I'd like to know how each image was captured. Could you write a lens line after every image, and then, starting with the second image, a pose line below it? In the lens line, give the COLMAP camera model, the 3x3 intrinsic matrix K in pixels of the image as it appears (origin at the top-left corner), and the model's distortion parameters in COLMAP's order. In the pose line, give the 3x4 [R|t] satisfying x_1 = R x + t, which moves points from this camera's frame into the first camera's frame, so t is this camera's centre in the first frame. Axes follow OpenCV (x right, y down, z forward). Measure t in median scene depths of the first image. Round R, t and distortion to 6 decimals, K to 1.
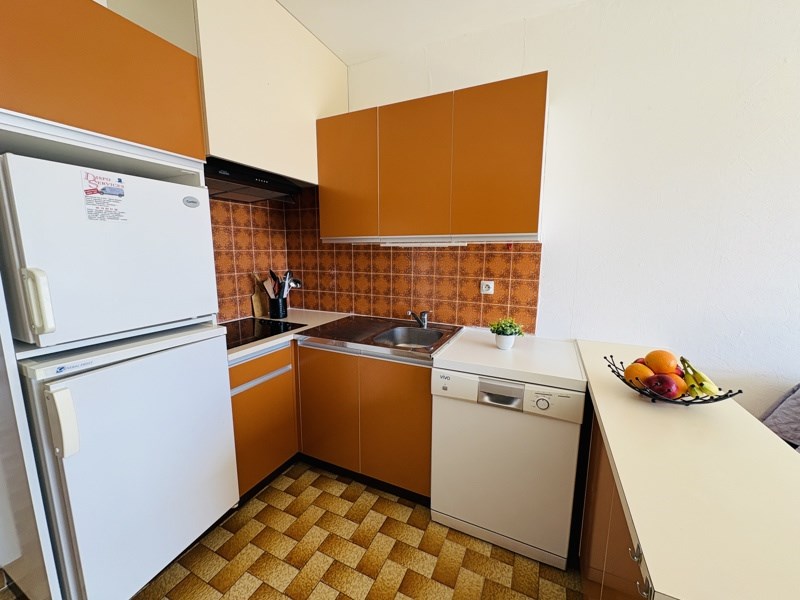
lens RADIAL K [[318.3, 0, 400.0], [0, 318.3, 298.4], [0, 0, 1]] dist [-0.005500, 0.000935]
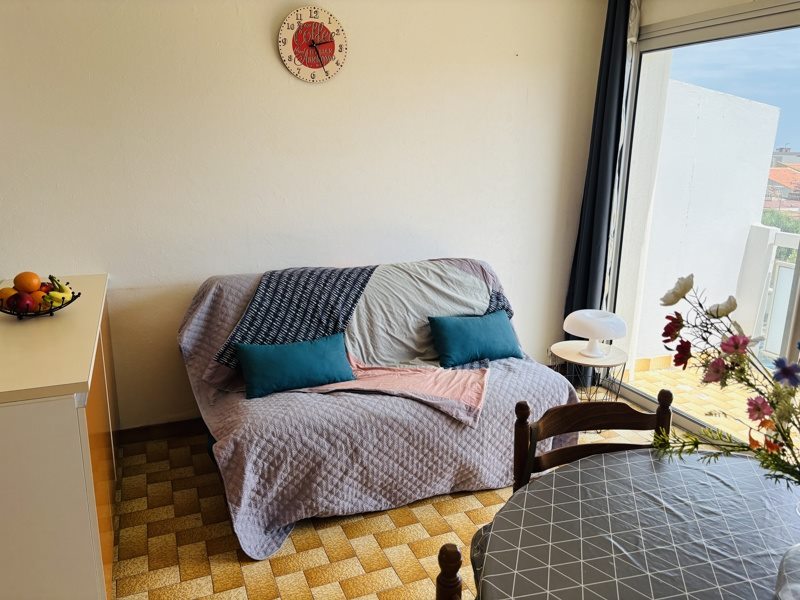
lens RADIAL K [[598.1, 0, 406.3], [0, 598.1, 298.1], [0, 0, 1]] dist [0.020251, -0.021661]
pose [[0.660433, -0.175286, 0.730139, 0.092479], [0.095702, 0.984091, 0.149687, 0.038771], [-0.744761, -0.028982, 0.666702, -0.767166]]
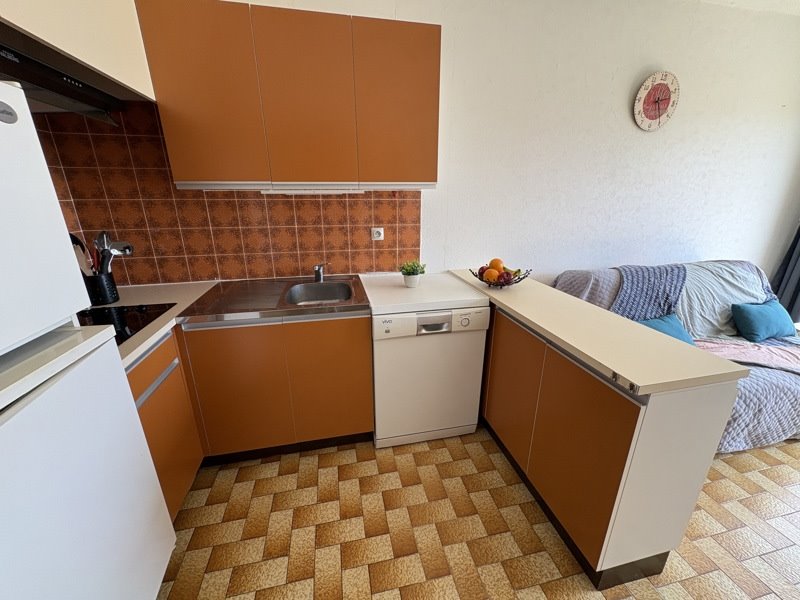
lens RADIAL K [[318.3, 0, 399.0], [0, 318.3, 298.7], [0, 0, 1]] dist [-0.005500, 0.000935]
pose [[0.792540, -0.192803, 0.578539, -0.339410], [0.094409, 0.976059, 0.195949, -0.026346], [-0.602468, -0.100679, 0.791768, 0.103651]]
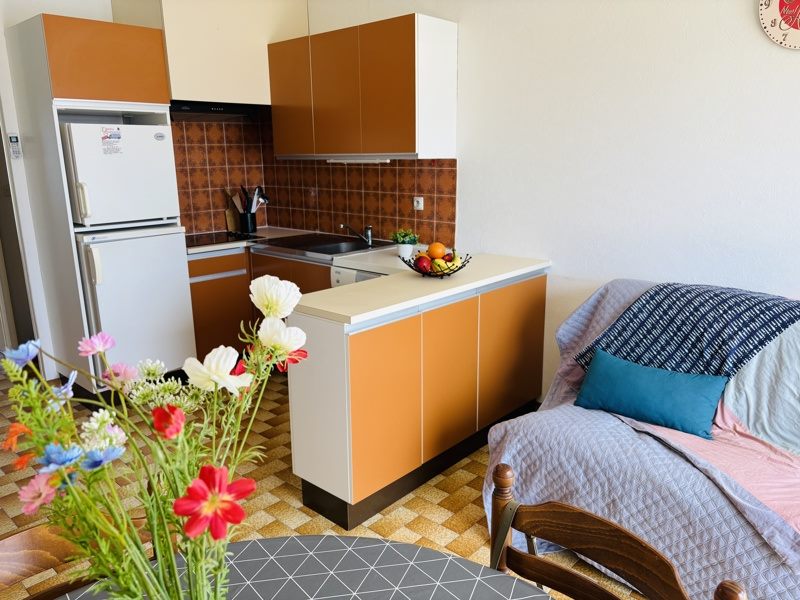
lens RADIAL K [[598.1, 0, 400.1], [0, 598.1, 305.8], [0, 0, 1]] dist [0.020251, -0.021661]
pose [[0.957027, 0.058668, -0.284003, 0.824041], [-0.029609, 0.993973, 0.105553, 0.096908], [0.288484, -0.092608, 0.952996, -0.925724]]
